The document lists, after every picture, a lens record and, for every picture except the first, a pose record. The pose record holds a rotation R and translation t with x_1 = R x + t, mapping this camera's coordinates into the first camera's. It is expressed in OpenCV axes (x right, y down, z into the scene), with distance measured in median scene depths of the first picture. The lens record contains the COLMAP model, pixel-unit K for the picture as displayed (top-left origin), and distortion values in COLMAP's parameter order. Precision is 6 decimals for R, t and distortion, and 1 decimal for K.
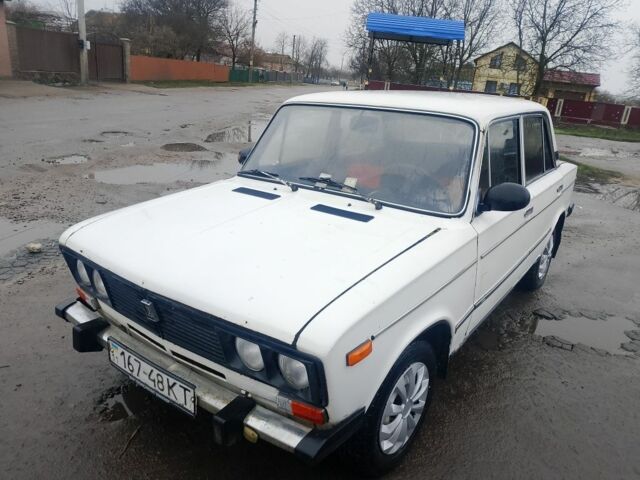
lens RADIAL K [[472.3, 0, 320.0], [0, 472.3, 240.0], [0, 0, 1]] dist [0.060671, -0.081488]
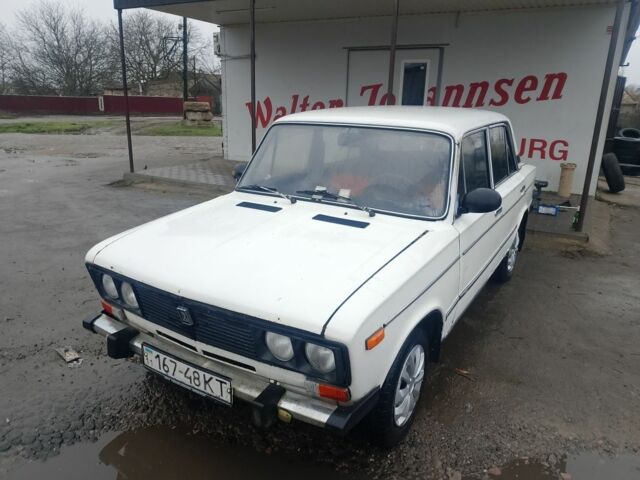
lens RADIAL K [[463.6, 0, 320.0], [0, 463.6, 240.0], [0, 0, 1]] dist [0.073837, -0.071853]
pose [[0.996707, -0.051228, 0.062856, -0.079778], [0.052032, 0.998582, -0.011222, -0.002360], [-0.062192, 0.014455, 0.997960, -0.111914]]
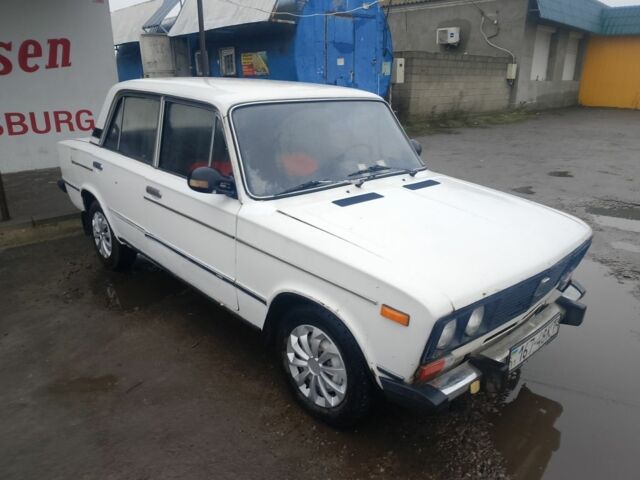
lens RADIAL K [[463.6, 0, 320.0], [0, 463.6, 240.0], [0, 0, 1]] dist [0.073837, -0.071853]
pose [[0.217737, -0.377038, 0.900241, -1.216674], [0.306324, 0.902164, 0.303754, -0.393841], [-0.926691, 0.209627, 0.311930, 0.918516]]
